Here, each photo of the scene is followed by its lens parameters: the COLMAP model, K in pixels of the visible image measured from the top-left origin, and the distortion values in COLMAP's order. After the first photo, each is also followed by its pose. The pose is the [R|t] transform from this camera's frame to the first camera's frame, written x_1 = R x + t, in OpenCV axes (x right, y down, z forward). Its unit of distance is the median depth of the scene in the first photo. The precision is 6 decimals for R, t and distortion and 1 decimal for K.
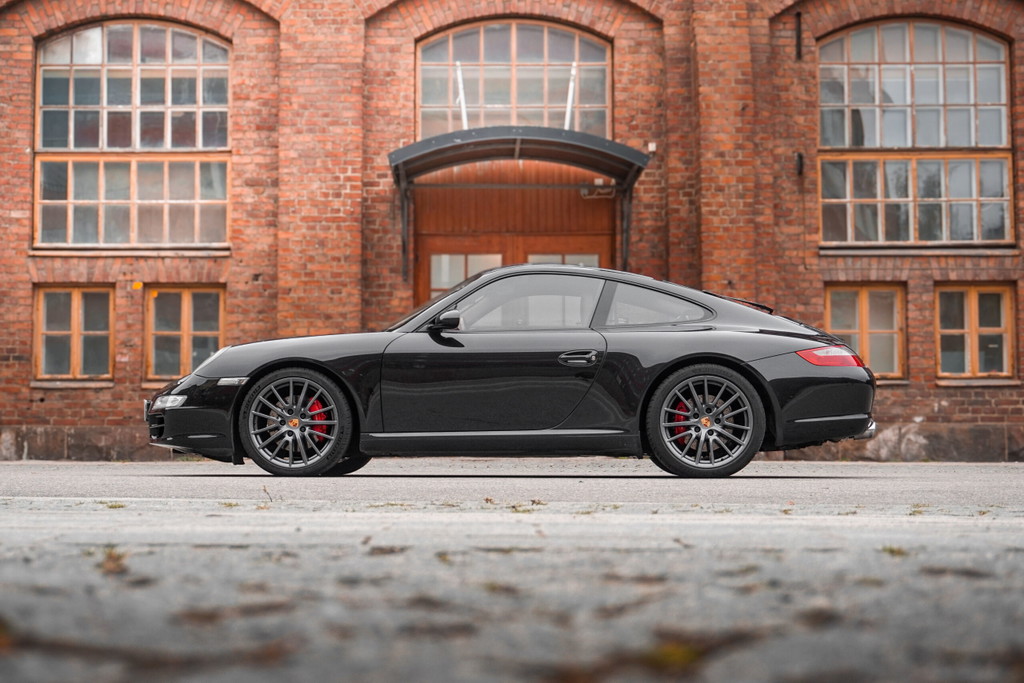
lens RADIAL K [[1782.6, 0, 503.6], [0, 1782.6, 341.2], [0, 0, 1]] dist [0.037747, 0.000000]
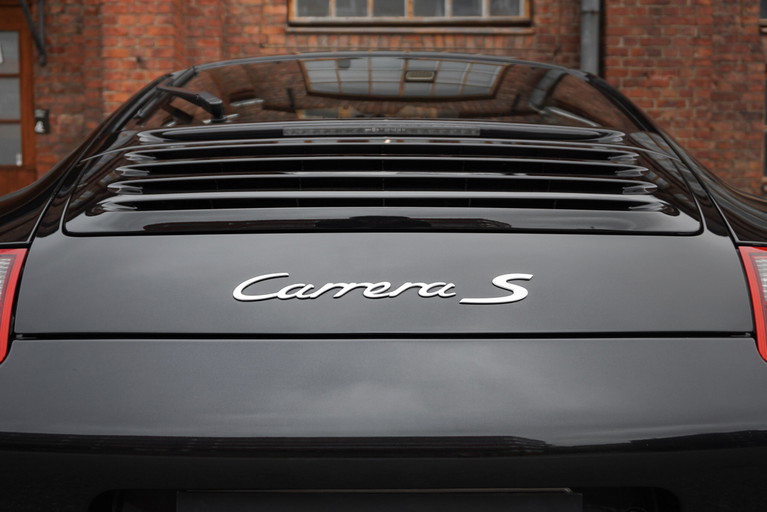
lens RADIAL K [[836.7, 0, 382.9], [0, 836.7, 254.7], [0, 0, 1]] dist [0.006064, 0.000000]
pose [[0.999951, 0.001021, 0.009894, 0.216824], [-0.002266, 0.991945, 0.126653, 0.003580], [-0.009685, -0.126669, 0.991898, 0.611532]]
